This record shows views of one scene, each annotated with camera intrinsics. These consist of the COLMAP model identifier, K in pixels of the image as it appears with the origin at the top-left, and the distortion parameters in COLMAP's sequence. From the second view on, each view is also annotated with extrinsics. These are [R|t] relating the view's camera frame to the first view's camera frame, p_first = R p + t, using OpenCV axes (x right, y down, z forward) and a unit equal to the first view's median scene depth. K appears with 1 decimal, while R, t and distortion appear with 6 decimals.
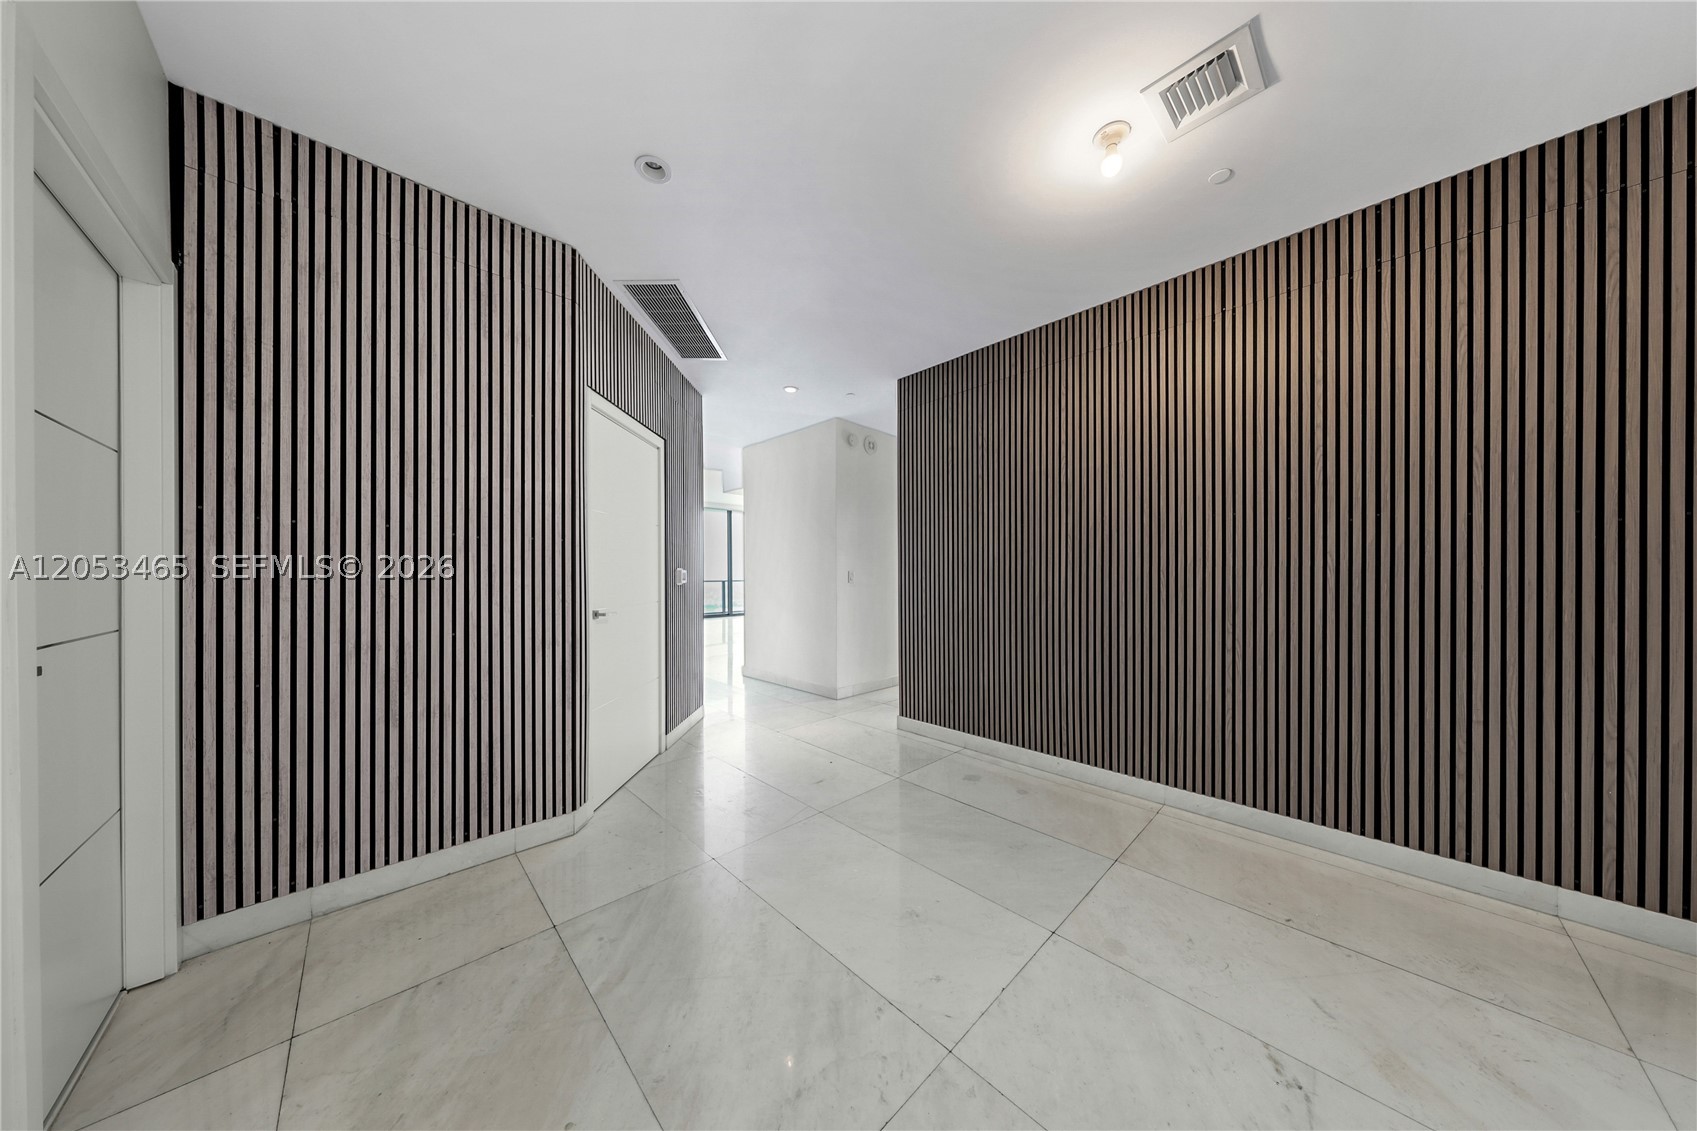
lens RADIAL K [[505.9, 0, 848.5], [0, 505.9, 565.5], [0, 0, 1]] dist [-0.000209, 0.000010]
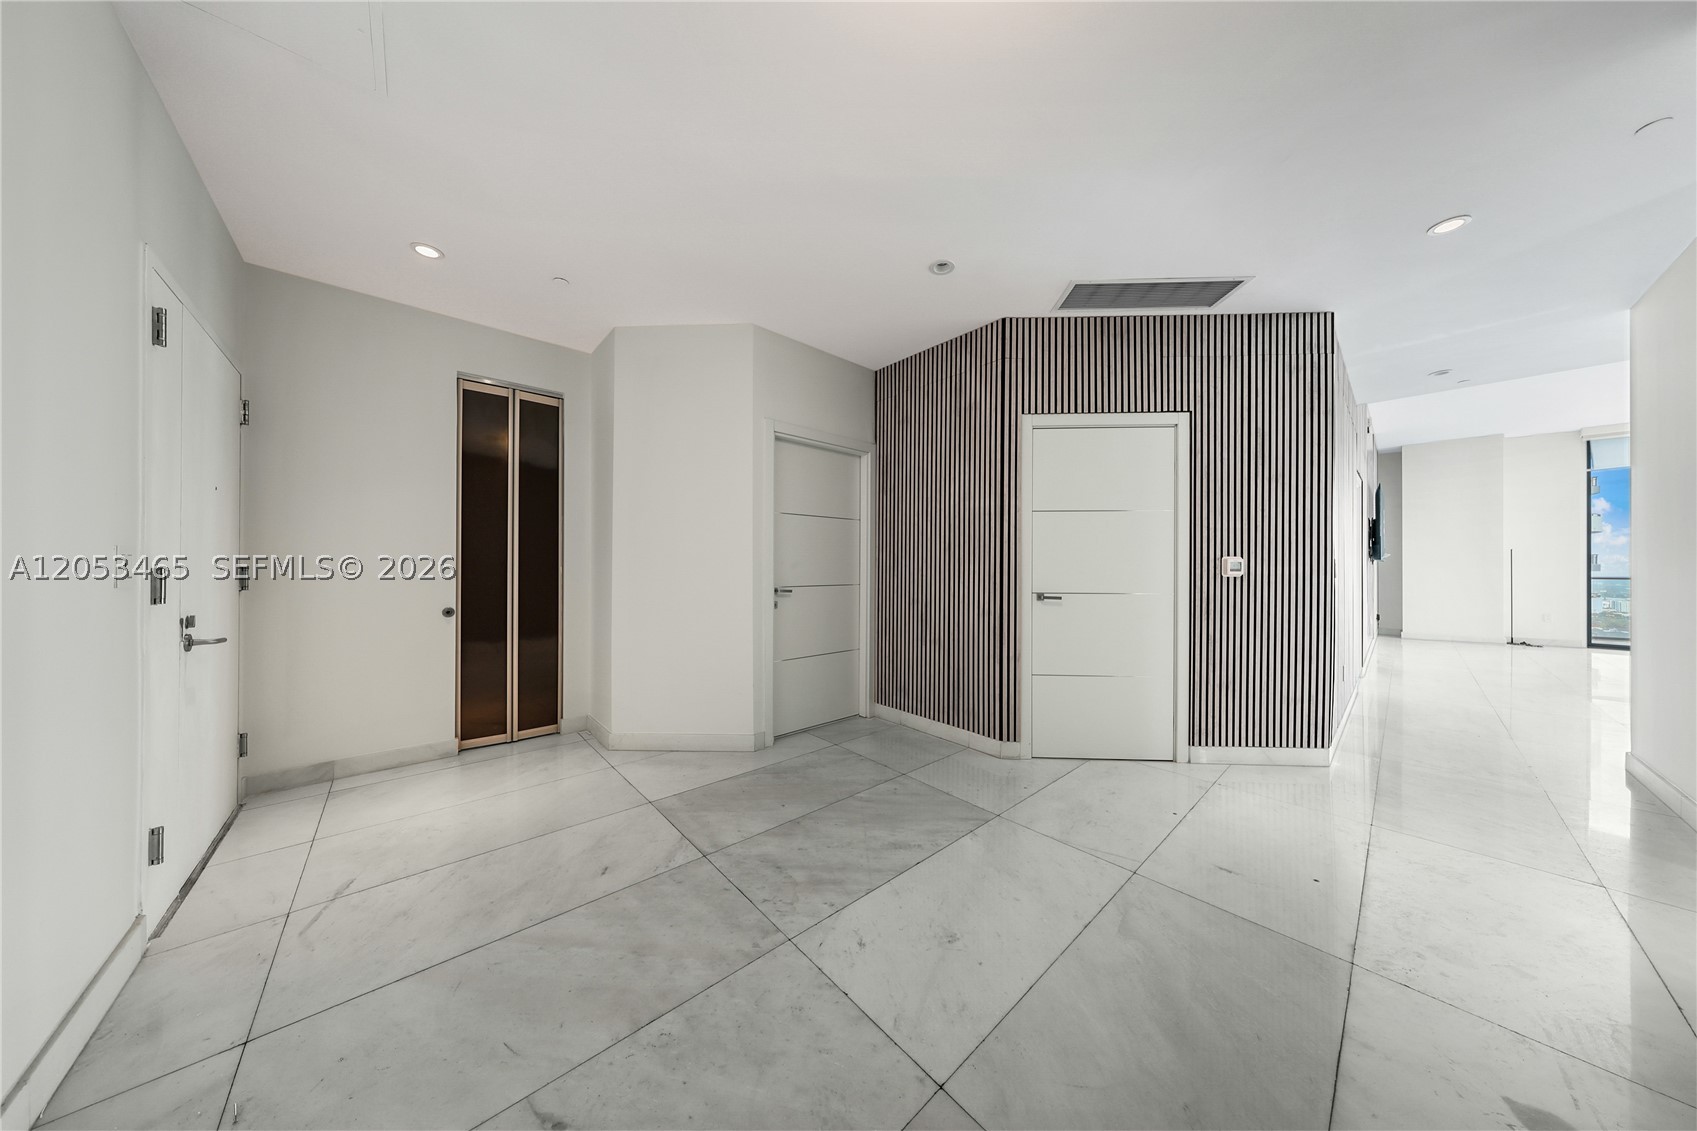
lens RADIAL K [[495.3, 0, 852.7], [0, 495.3, 561.1], [0, 0, 1]] dist [-0.000892, -0.000087]
pose [[-0.039033, -0.005220, -0.999224, 1.065306], [0.016610, 0.999845, -0.005872, 0.014658], [0.999100, -0.016827, -0.038940, 0.903159]]
